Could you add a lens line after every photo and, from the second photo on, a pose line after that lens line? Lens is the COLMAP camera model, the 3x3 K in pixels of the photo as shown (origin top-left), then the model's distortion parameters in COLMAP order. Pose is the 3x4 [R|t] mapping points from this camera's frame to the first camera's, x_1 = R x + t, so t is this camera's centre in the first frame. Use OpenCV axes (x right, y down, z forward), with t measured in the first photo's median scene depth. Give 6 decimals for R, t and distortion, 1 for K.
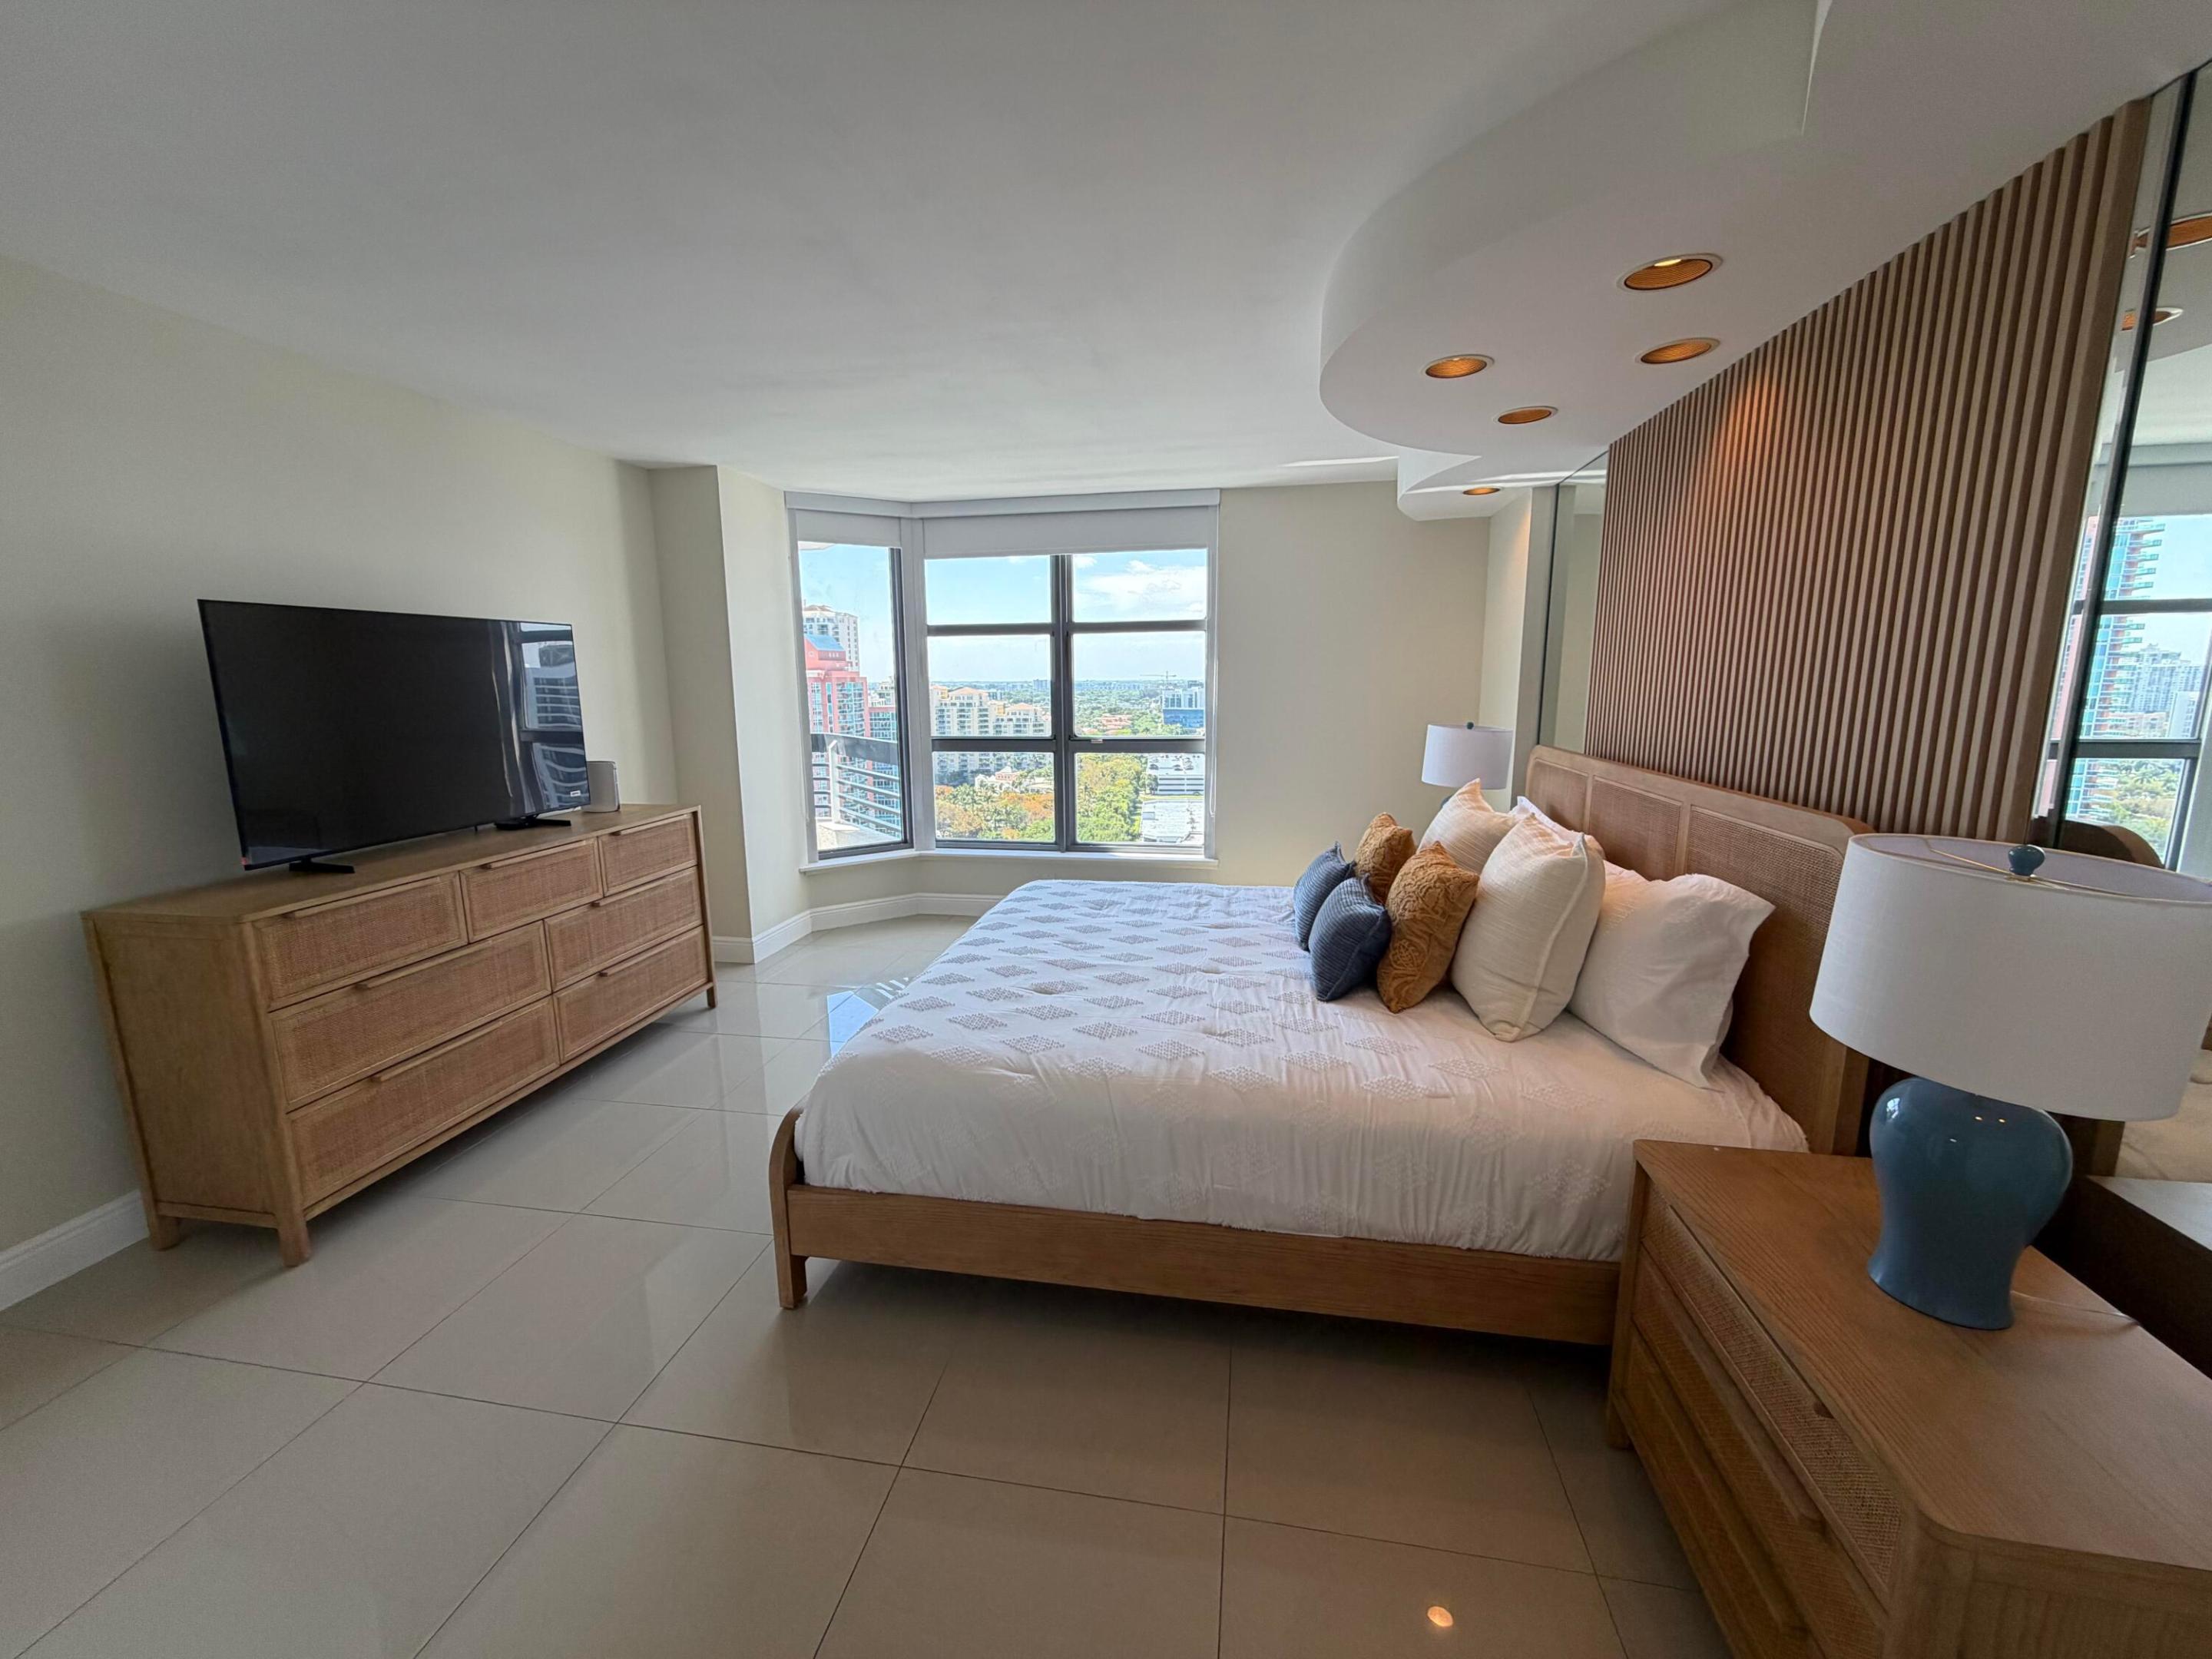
lens RADIAL K [[880.9, 0, 1092.9], [0, 880.9, 834.2], [0, 0, 1]] dist [-0.000809, 0.000580]
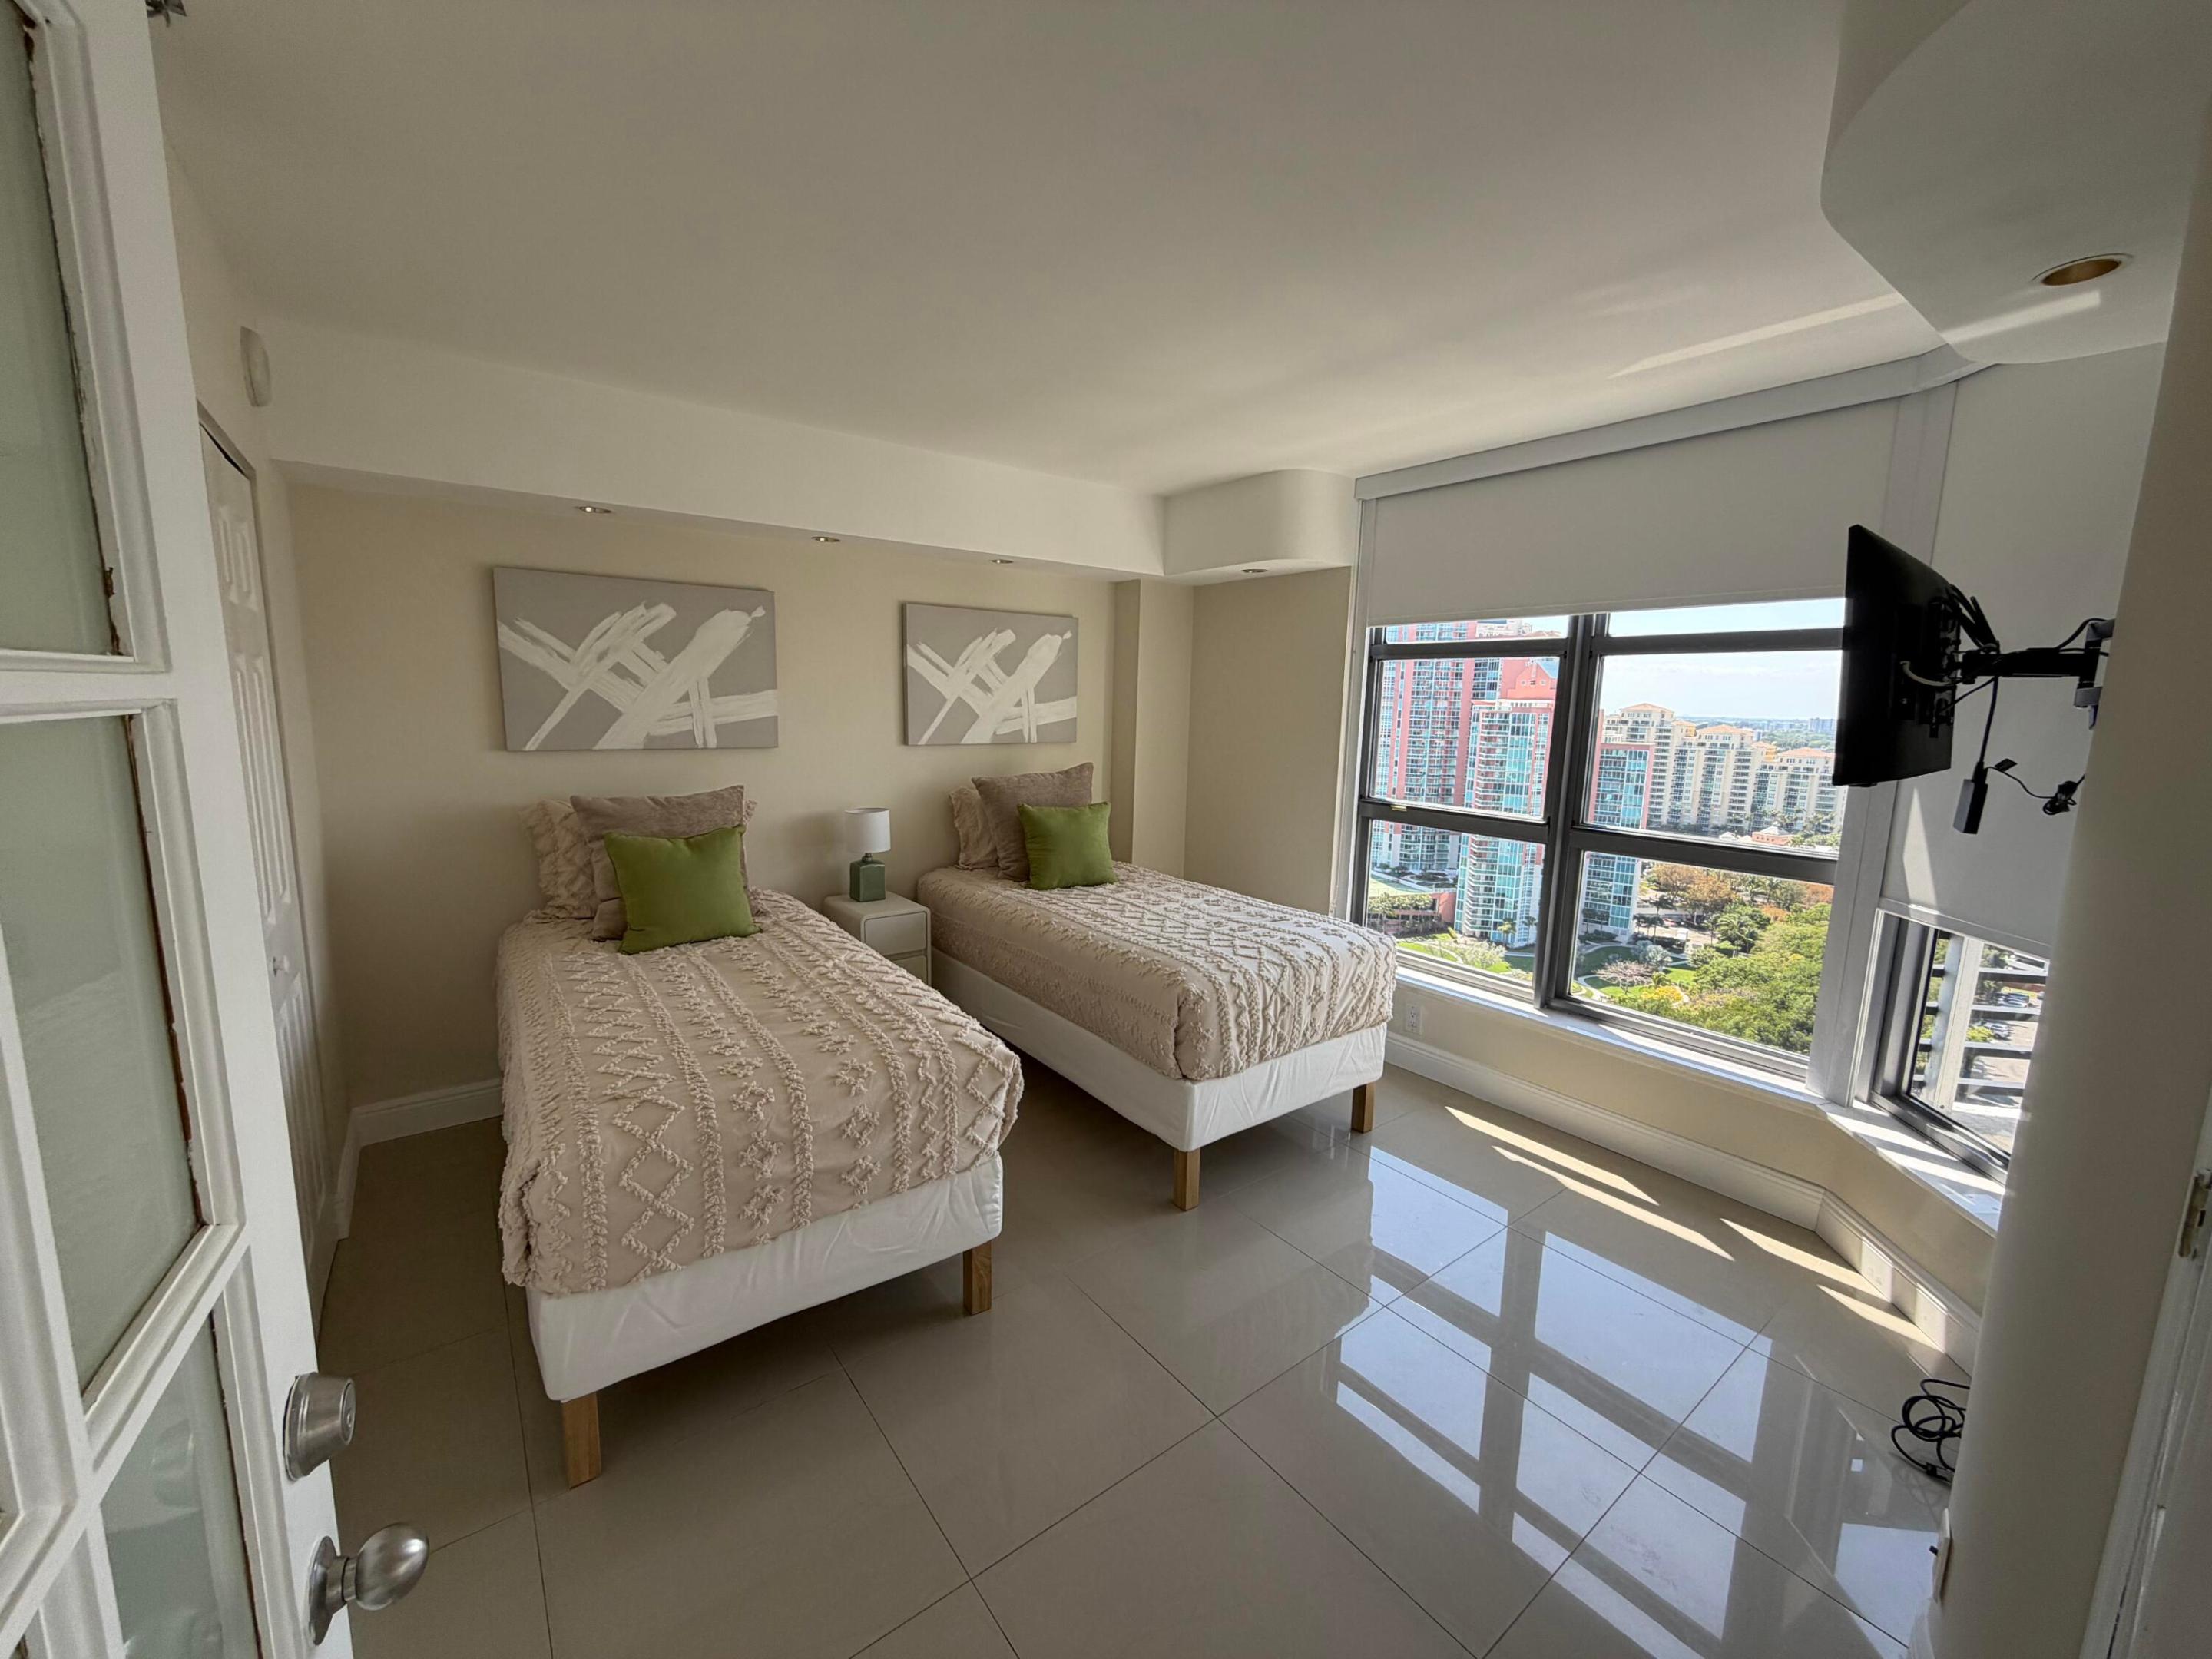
lens RADIAL K [[880.9, 0, 1099.4], [0, 880.9, 832.3], [0, 0, 1]] dist [-0.000809, 0.000580]
pose [[0.736831, 0.124498, -0.664515, -2.667581], [-0.146063, 0.989000, 0.023334, -0.254396], [0.660111, 0.079868, 0.746910, 1.594721]]
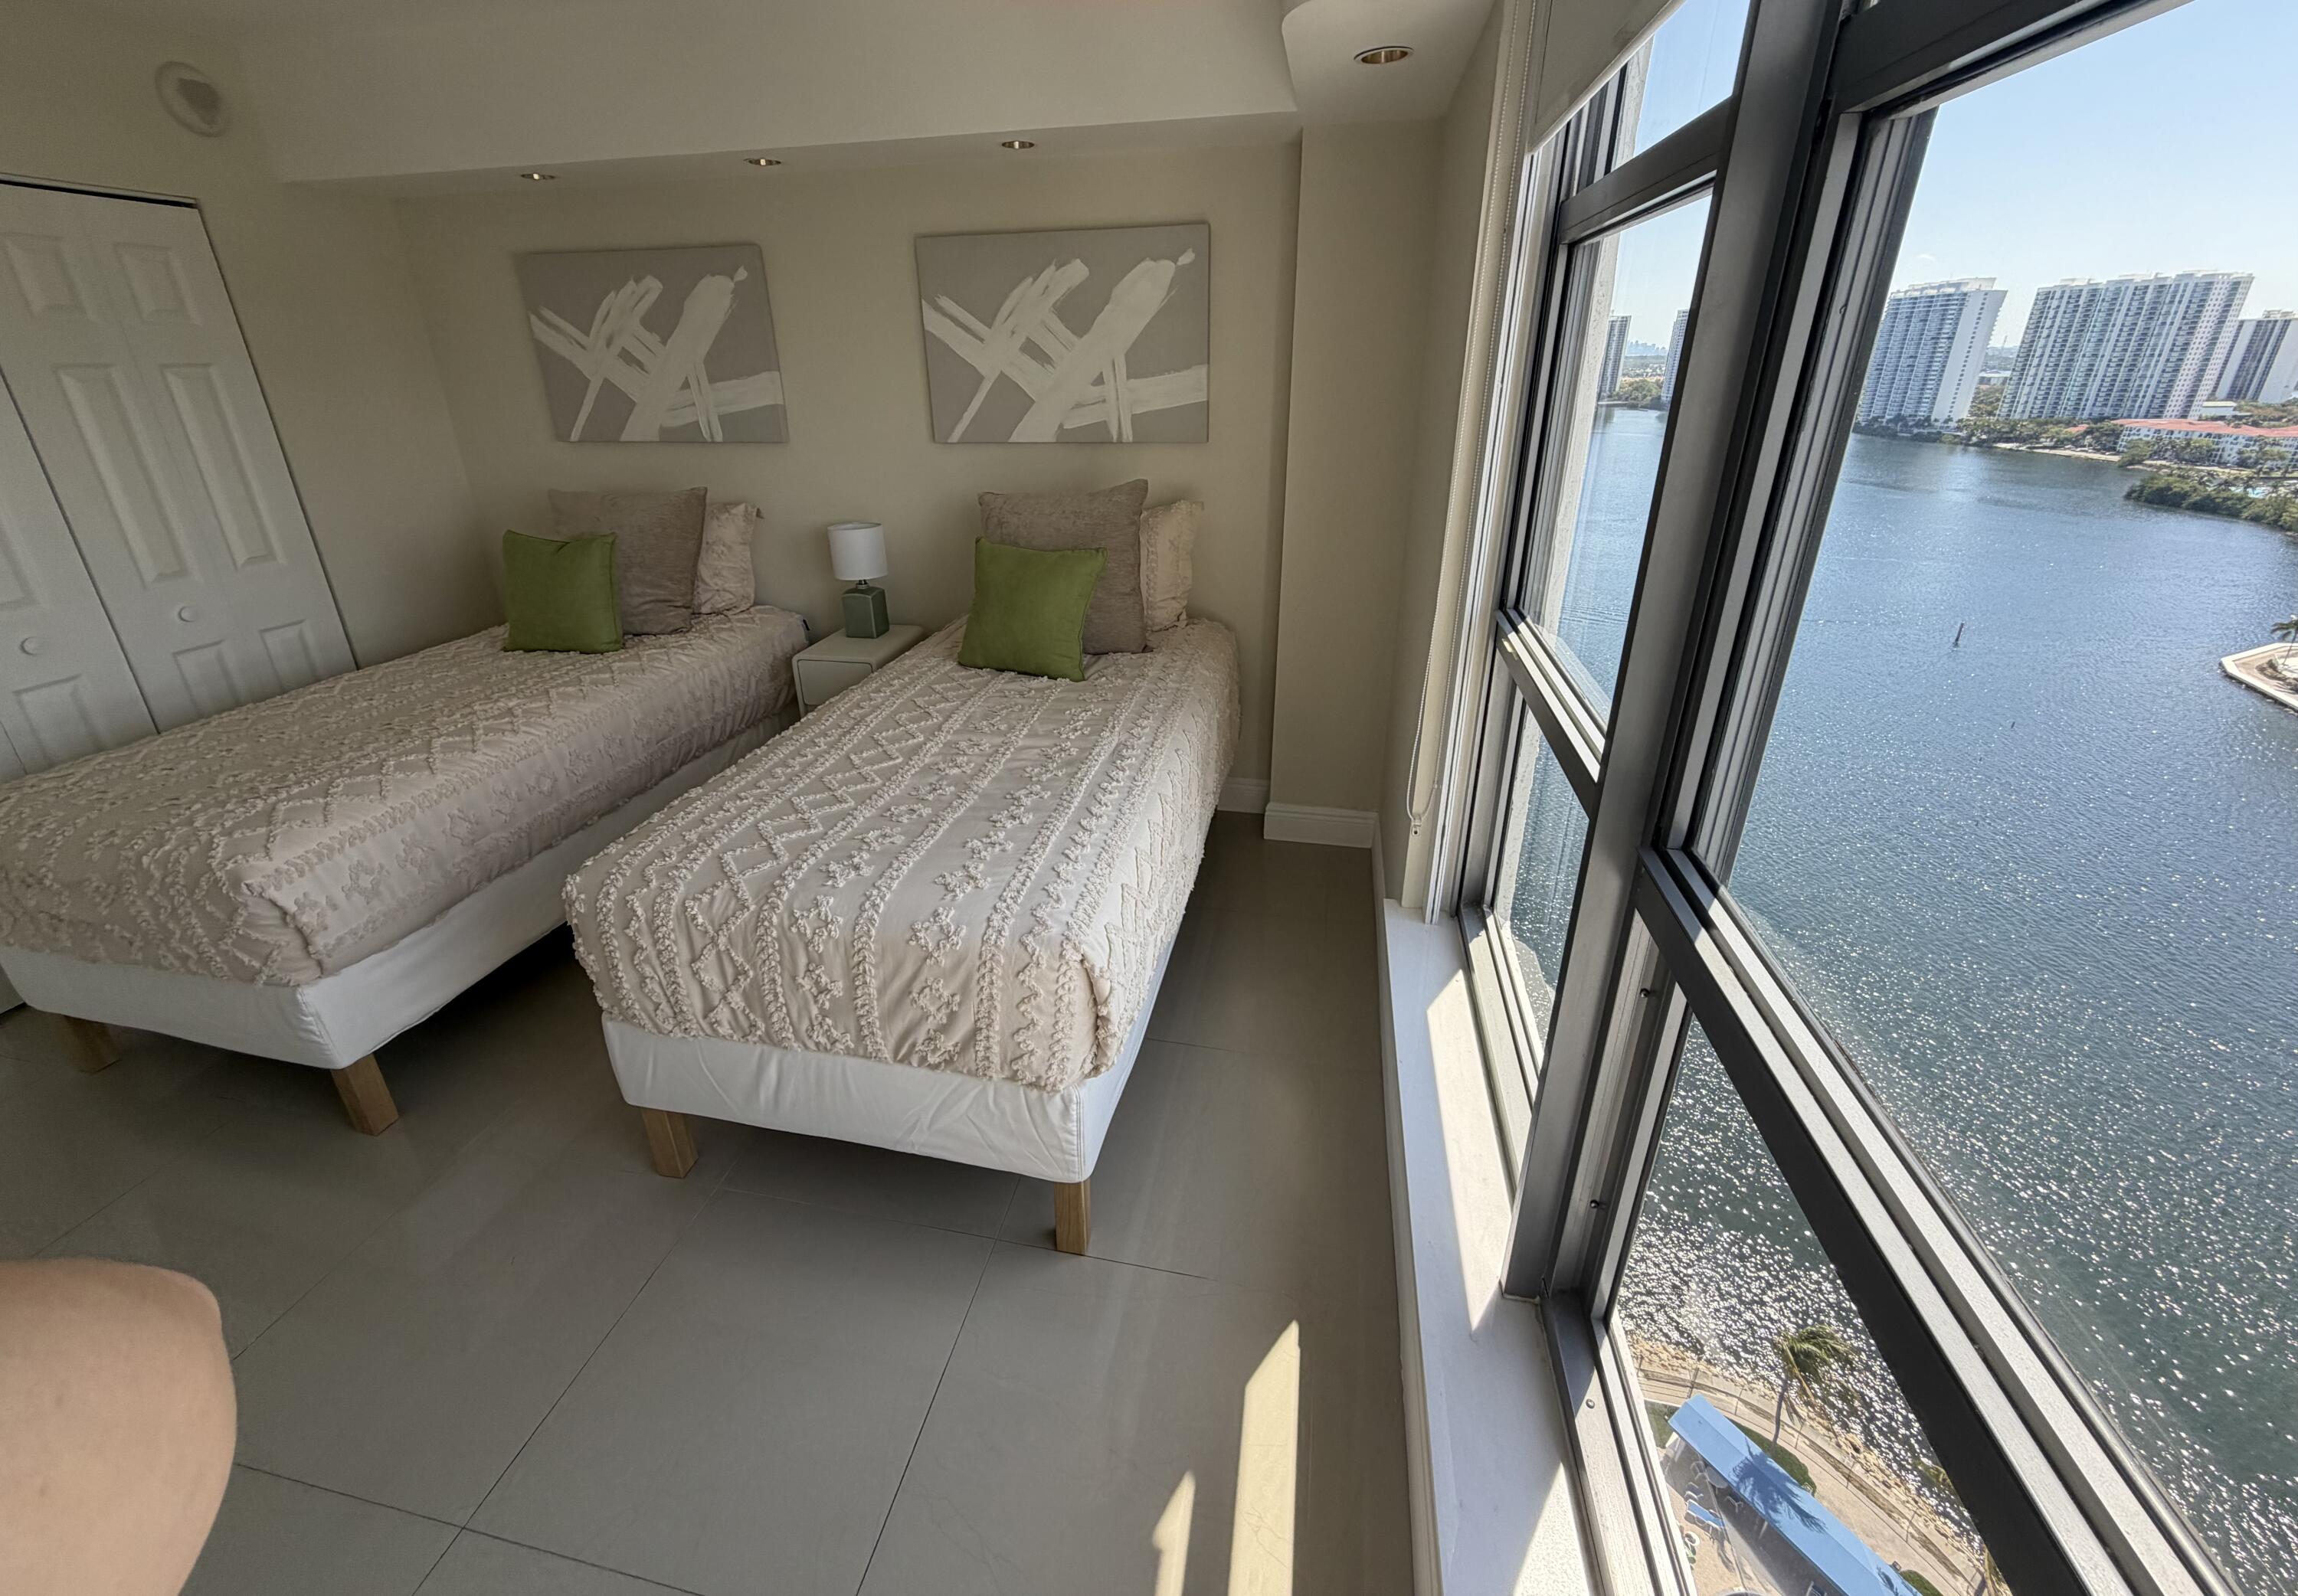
lens RADIAL K [[926.7, 0, 1133.8], [0, 926.7, 725.3], [0, 0, 1]] dist [0.000881, 0.000056]
pose [[-0.024587, 0.376866, -0.925941, -2.686778], [-0.160848, 0.912662, 0.375733, -0.538880], [0.986673, 0.158174, 0.038179, 3.083447]]
